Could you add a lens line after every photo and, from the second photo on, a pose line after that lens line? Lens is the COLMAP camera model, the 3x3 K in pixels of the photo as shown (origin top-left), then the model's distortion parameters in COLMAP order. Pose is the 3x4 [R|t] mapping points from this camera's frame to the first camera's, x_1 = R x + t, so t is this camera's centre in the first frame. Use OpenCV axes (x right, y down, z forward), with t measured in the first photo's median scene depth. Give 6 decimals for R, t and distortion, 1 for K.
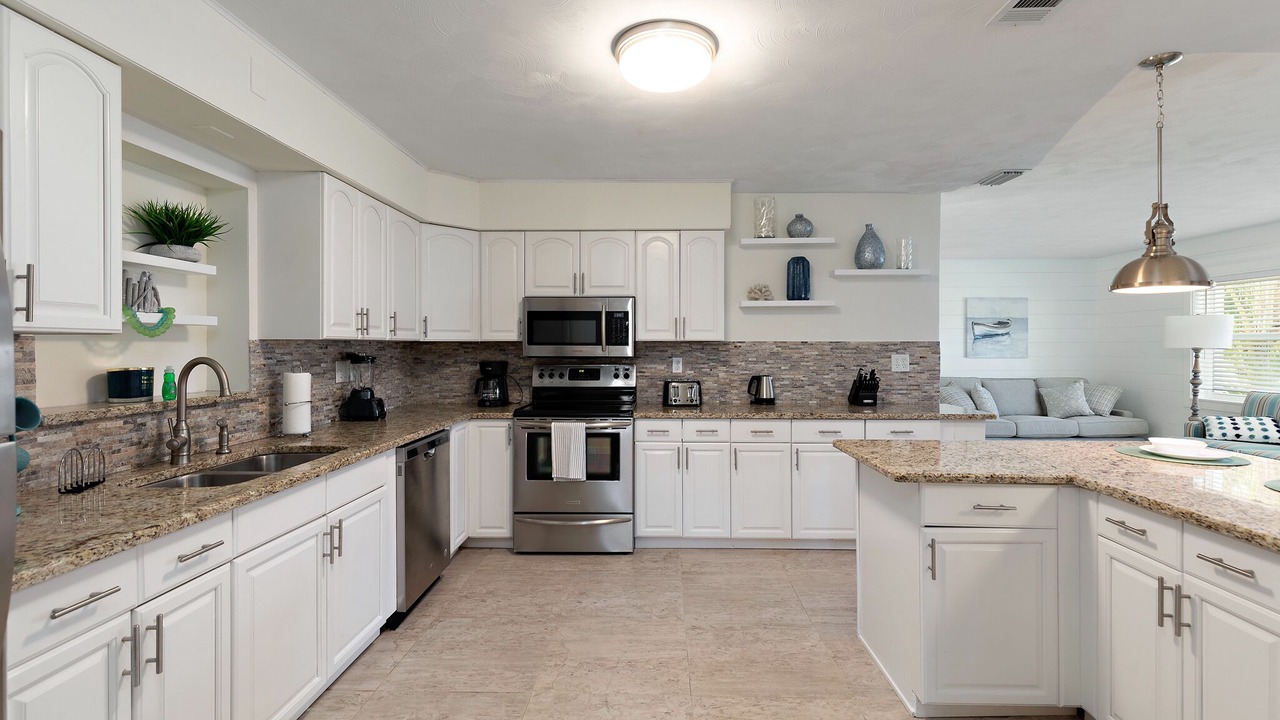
lens RADIAL K [[577.8, 0, 640.7], [0, 577.8, 338.5], [0, 0, 1]] dist [0.003284, -0.000096]
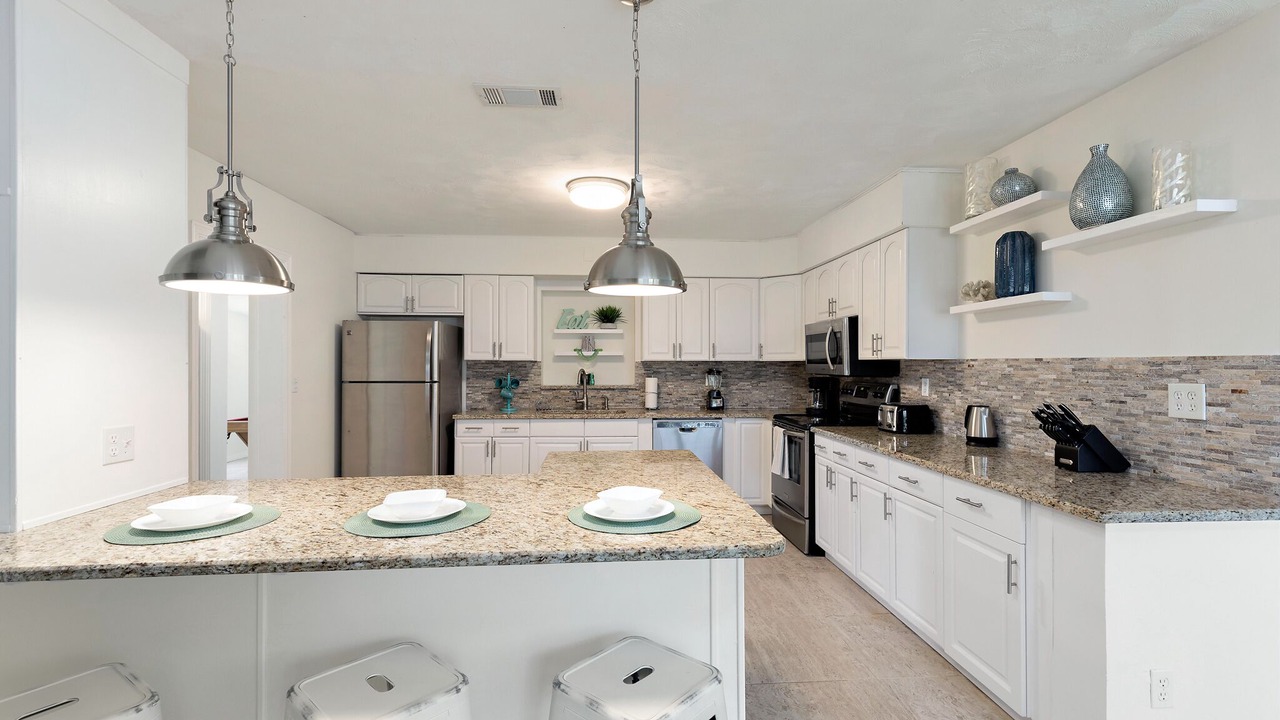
lens RADIAL K [[577.8, 0, 637.1], [0, 577.8, 364.7], [0, 0, 1]] dist [0.003284, -0.000096]
pose [[0.079632, 0.001169, -0.996824, 0.894202], [0.010860, 0.999939, 0.002040, 0.006142], [0.996765, -0.010988, 0.079614, 0.504836]]
